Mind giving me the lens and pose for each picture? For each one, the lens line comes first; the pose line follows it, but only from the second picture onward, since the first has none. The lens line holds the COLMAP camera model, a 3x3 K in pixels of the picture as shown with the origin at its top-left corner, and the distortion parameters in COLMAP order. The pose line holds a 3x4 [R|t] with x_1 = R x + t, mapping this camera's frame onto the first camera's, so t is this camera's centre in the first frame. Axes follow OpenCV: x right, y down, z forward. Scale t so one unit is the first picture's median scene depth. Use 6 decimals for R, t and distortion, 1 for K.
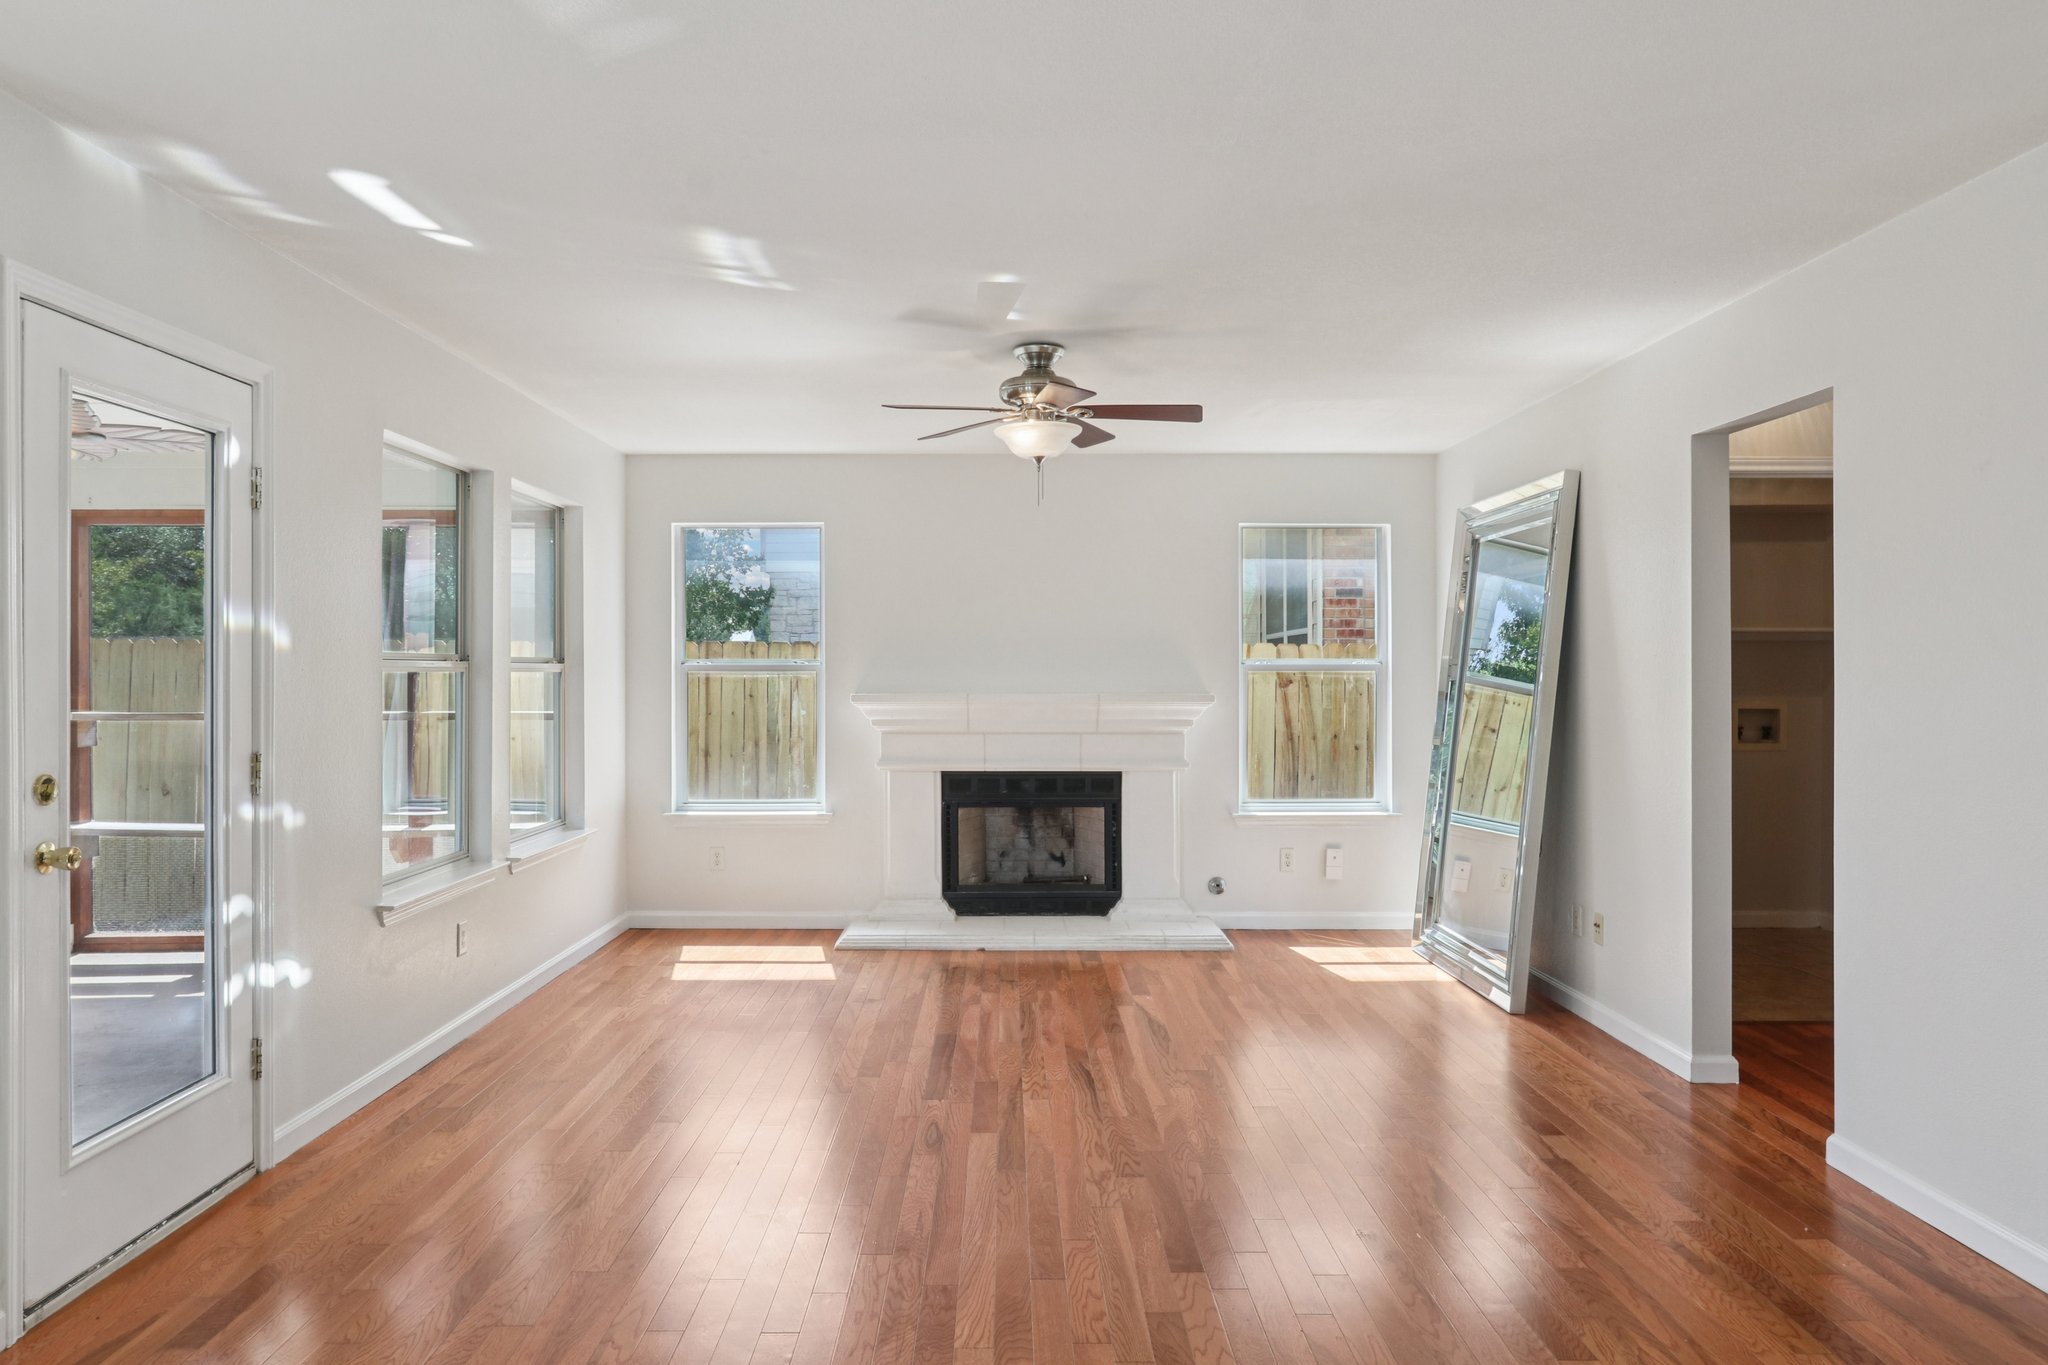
lens RADIAL K [[1309.4, 0, 1009.4], [0, 1309.4, 699.1], [0, 0, 1]] dist [0.000900, 0.003822]
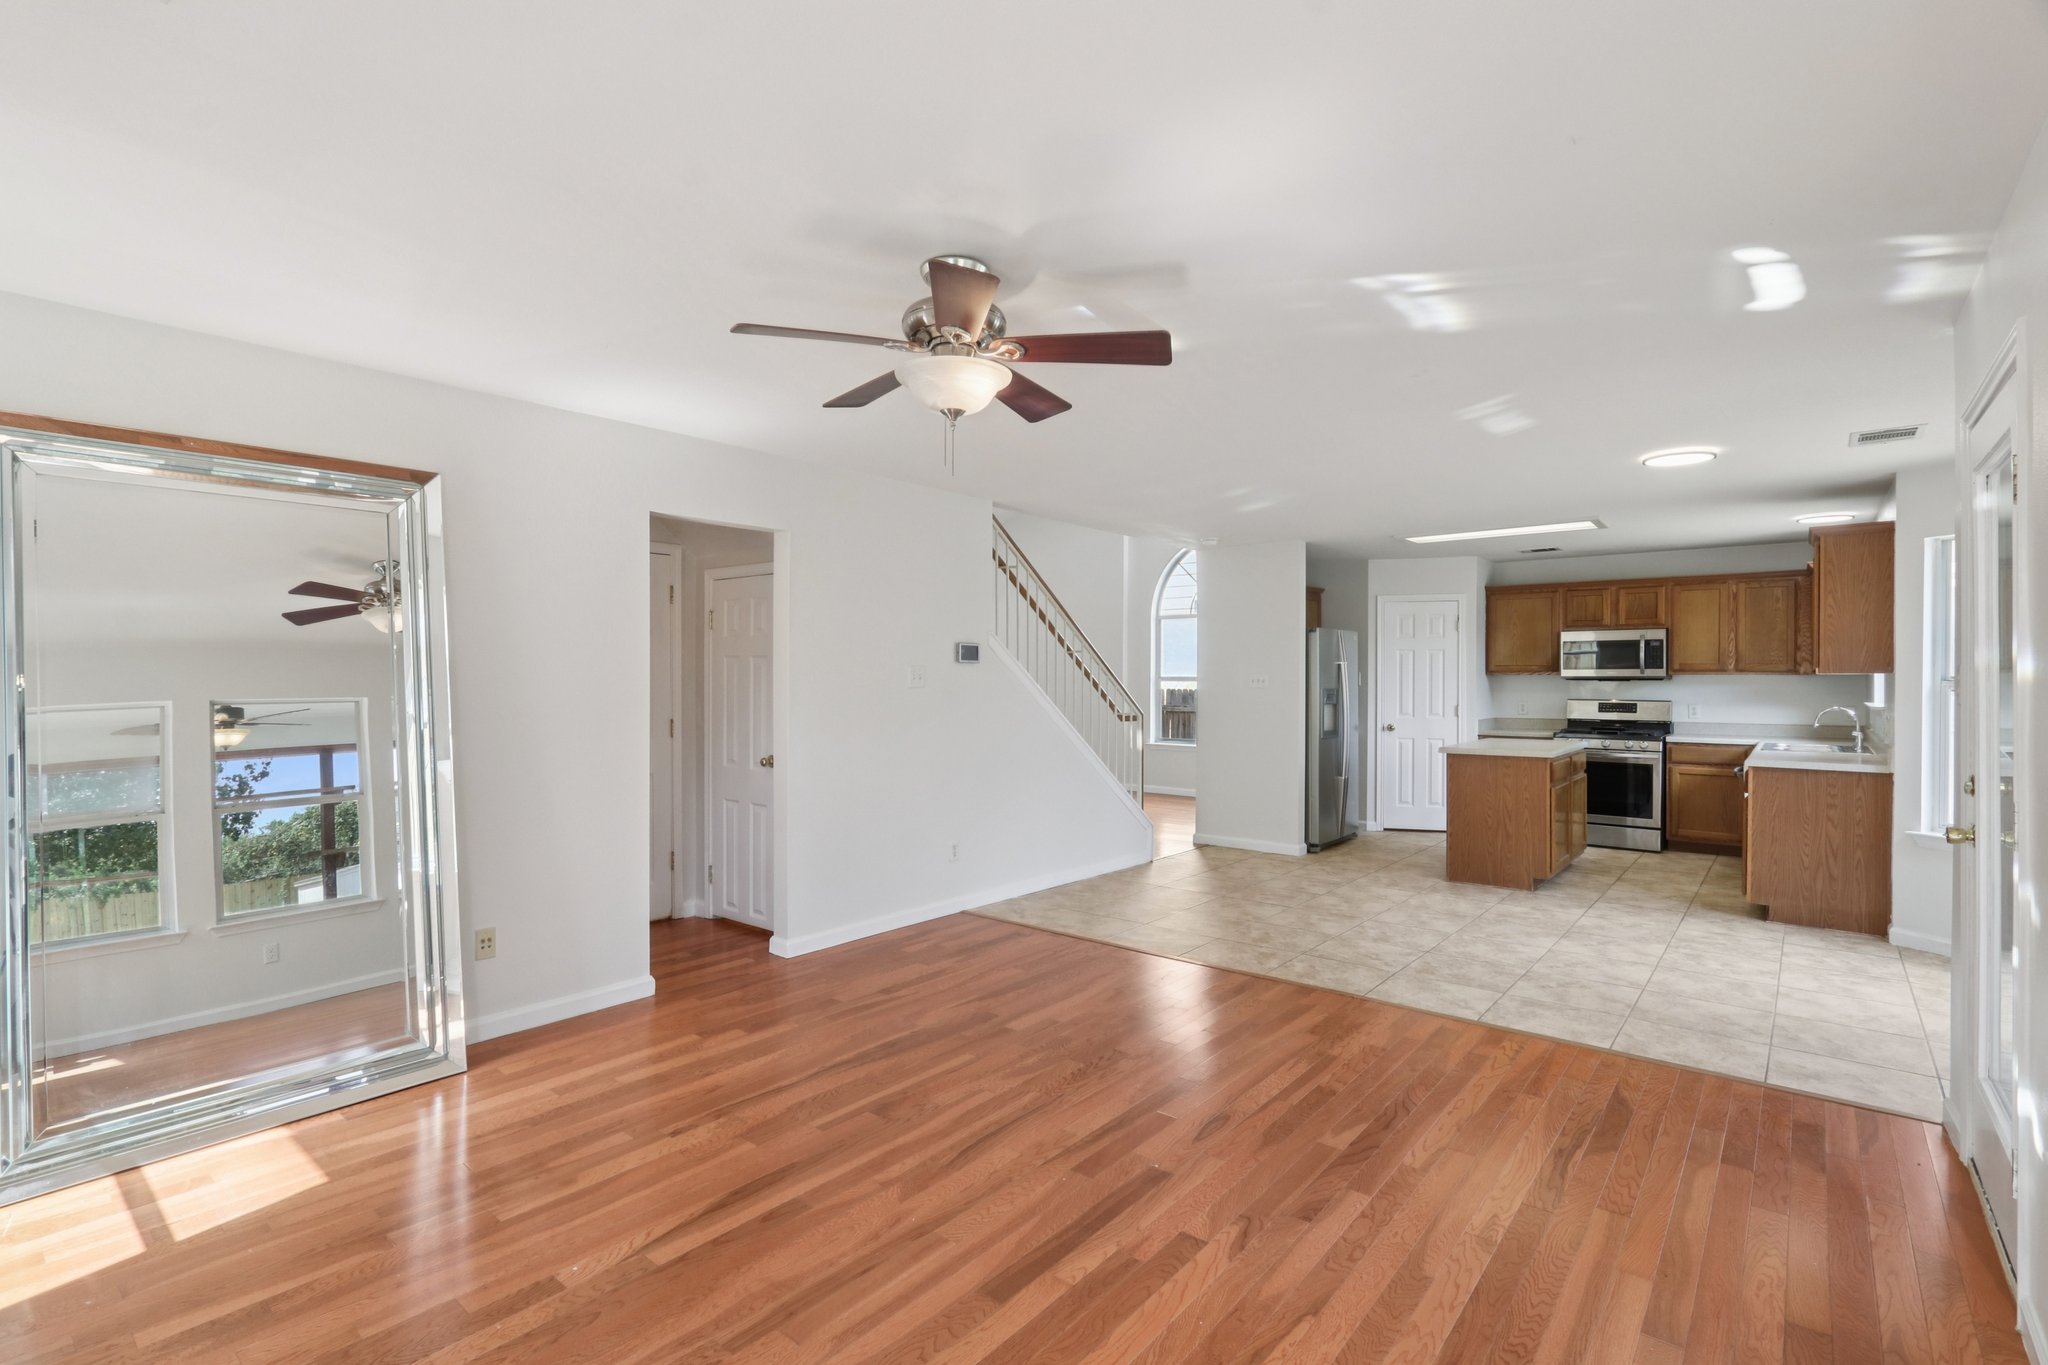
lens RADIAL K [[956.8, 0, 989.1], [0, 956.8, 724.4], [0, 0, 1]] dist [-0.017148, 0.005352]
pose [[-0.751481, -0.033200, 0.658919, -0.272705], [0.012861, 0.997806, 0.064942, -0.032368], [-0.659629, 0.057277, -0.749405, 1.082715]]
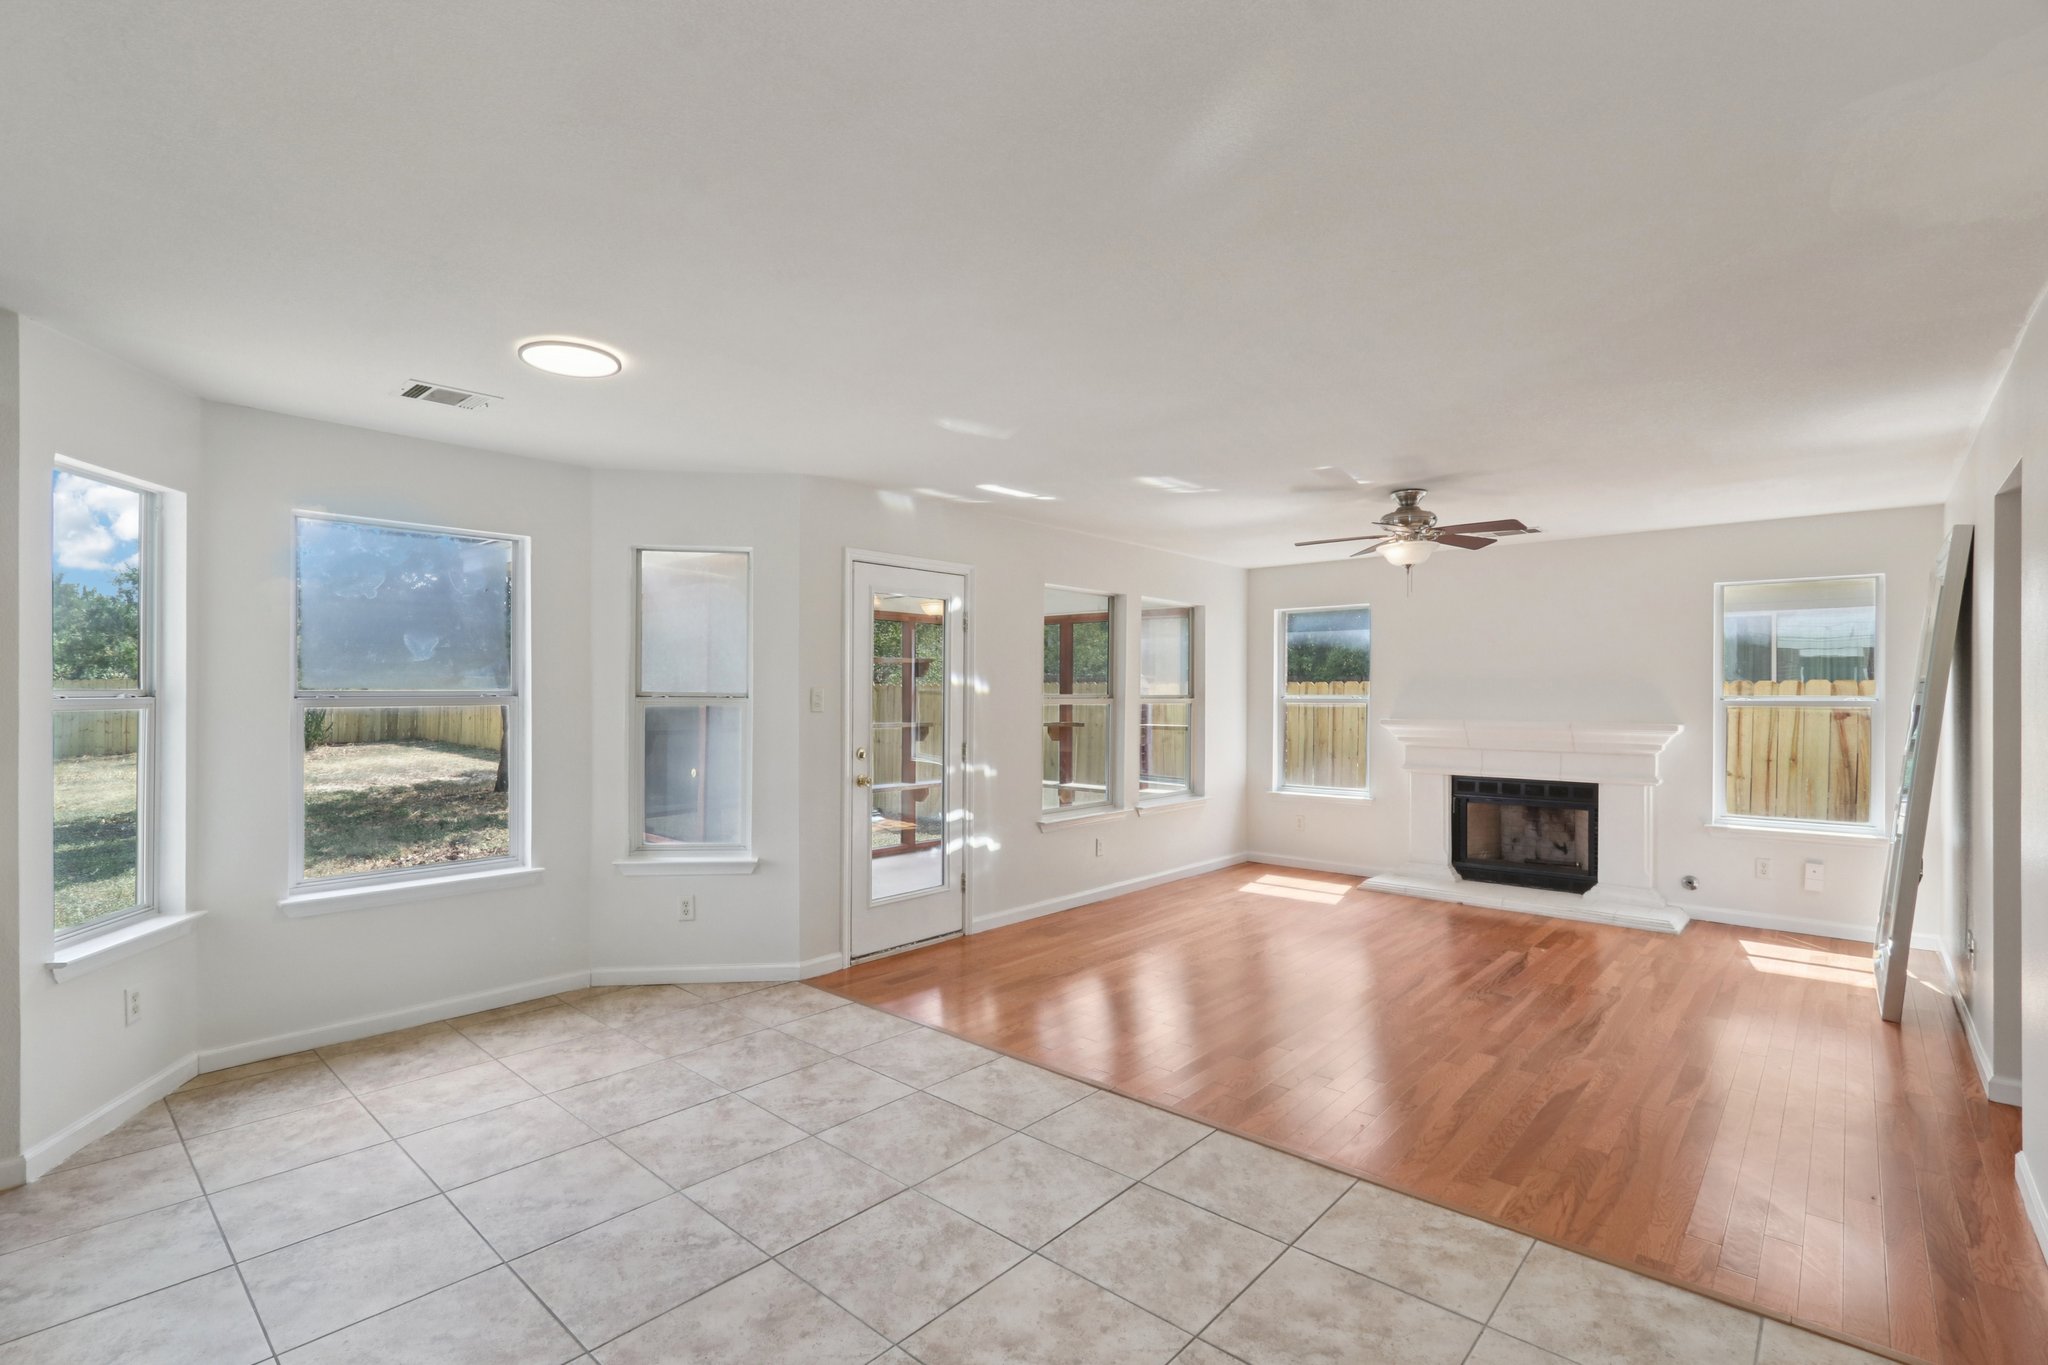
lens RADIAL K [[956.8, 0, 1024.0], [0, 956.8, 665.5], [0, 0, 1]] dist [-0.017148, 0.005352]
pose [[0.752489, -0.016298, -0.658403, 0.321430], [-0.017757, 0.998828, -0.045019, -0.009099], [0.658365, 0.045568, 0.751318, -0.084515]]
